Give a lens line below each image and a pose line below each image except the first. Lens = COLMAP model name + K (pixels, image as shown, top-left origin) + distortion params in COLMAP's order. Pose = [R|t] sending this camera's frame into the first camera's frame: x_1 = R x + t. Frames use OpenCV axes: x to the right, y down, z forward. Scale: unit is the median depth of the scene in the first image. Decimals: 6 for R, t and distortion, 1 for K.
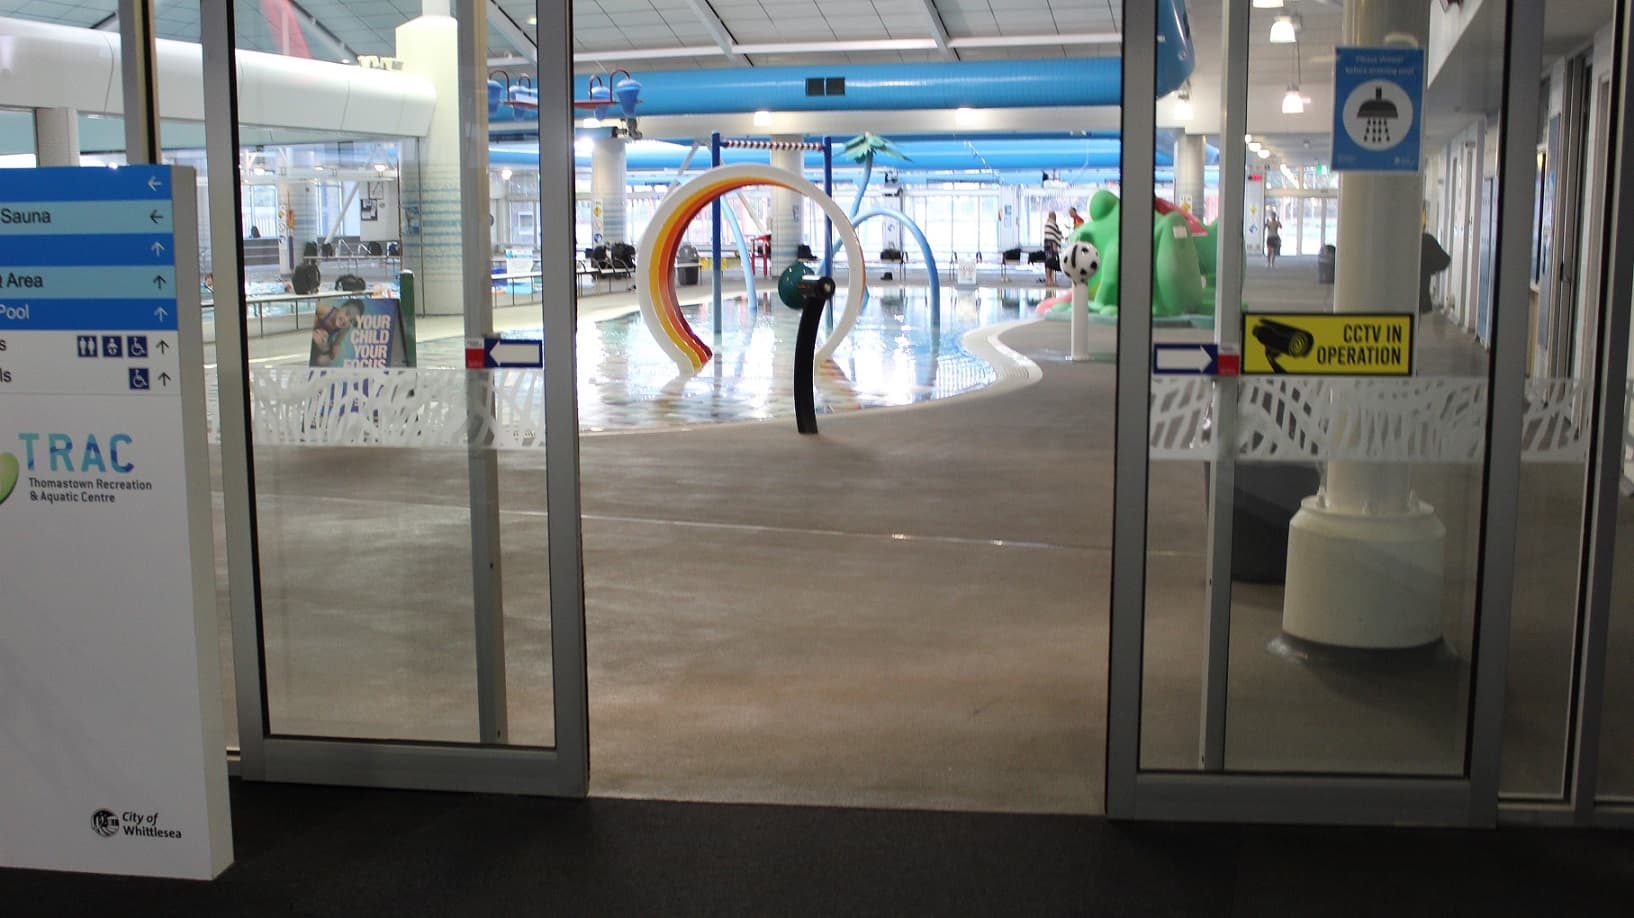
lens RADIAL K [[1548.3, 0, 817.0], [0, 1548.3, 459.0], [0, 0, 1]] dist [-0.092302, 0.010633]
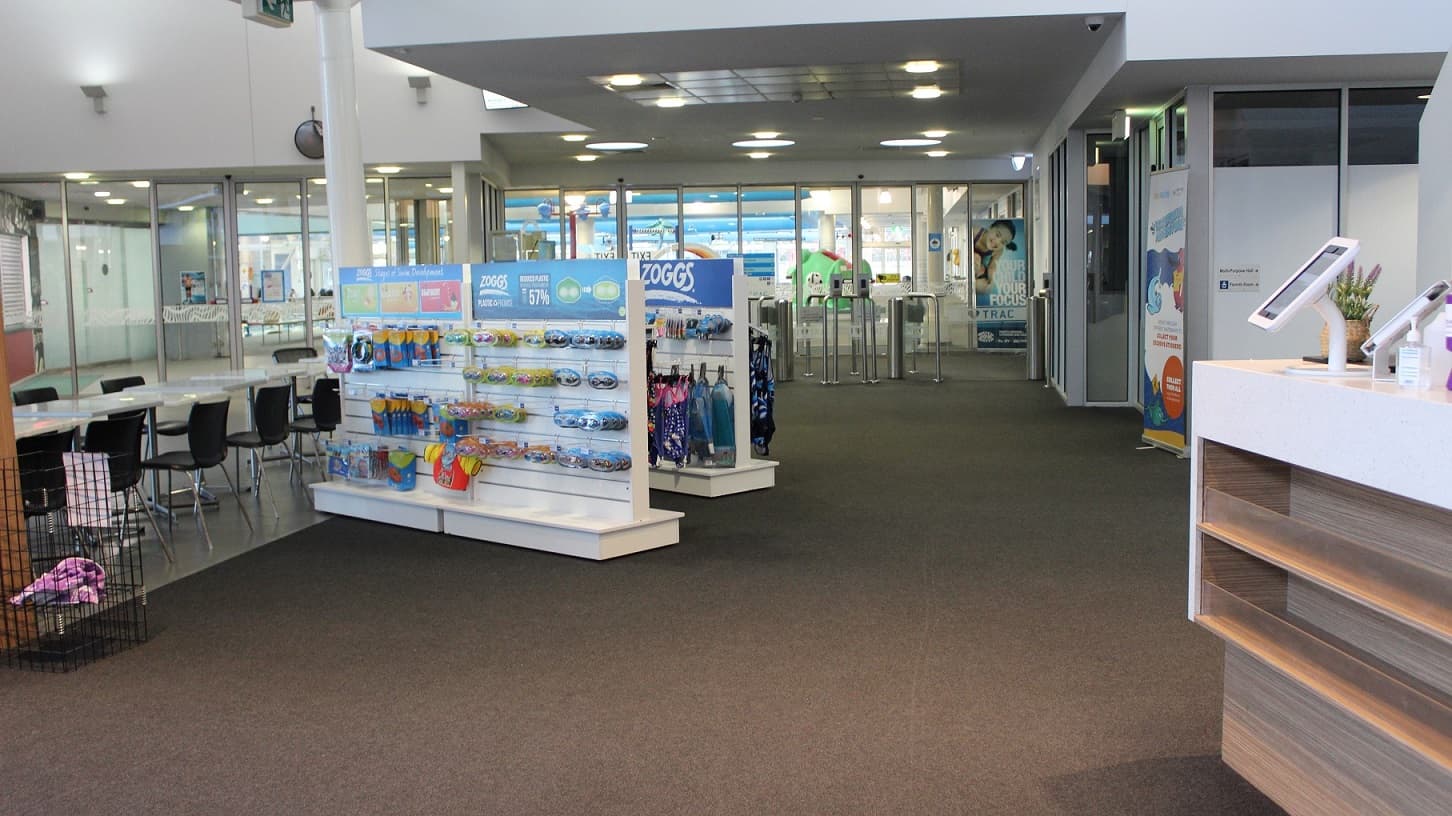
lens RADIAL K [[1375.9, 0, 726.0], [0, 1375.9, 408.0], [0, 0, 1]] dist [-0.092302, 0.010633]
pose [[0.980050, -0.036693, 0.195332, -0.274385], [0.047221, 0.997656, -0.049515, 0.119087], [-0.193058, 0.057751, 0.979486, -0.740829]]
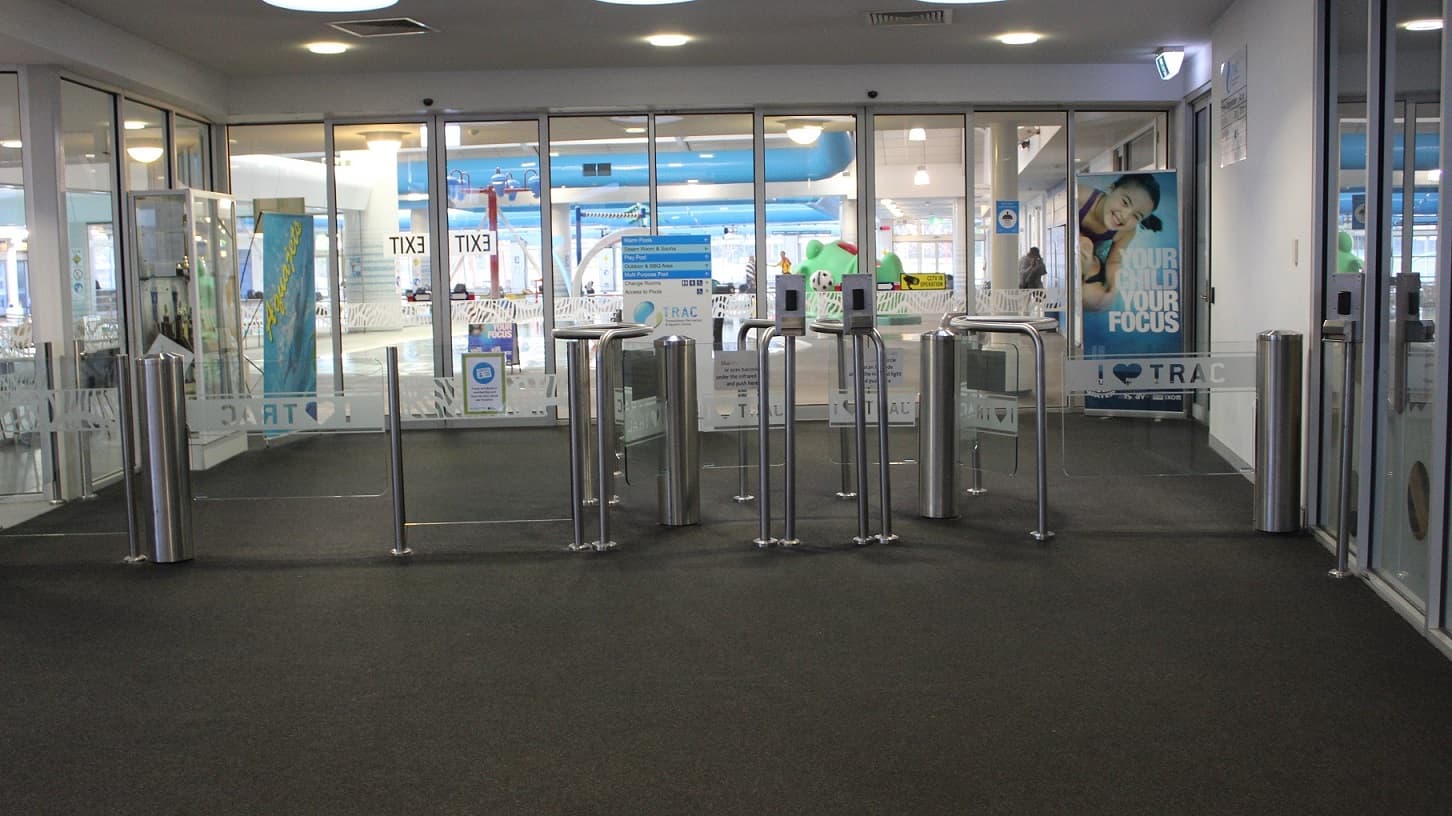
lens RADIAL K [[1375.9, 0, 726.0], [0, 1375.9, 408.0], [0, 0, 1]] dist [-0.092302, 0.010633]
pose [[0.985008, -0.034279, 0.169066, -0.140445], [0.043135, 0.997868, -0.048986, 0.058649], [-0.167026, 0.055544, 0.984387, -0.339679]]
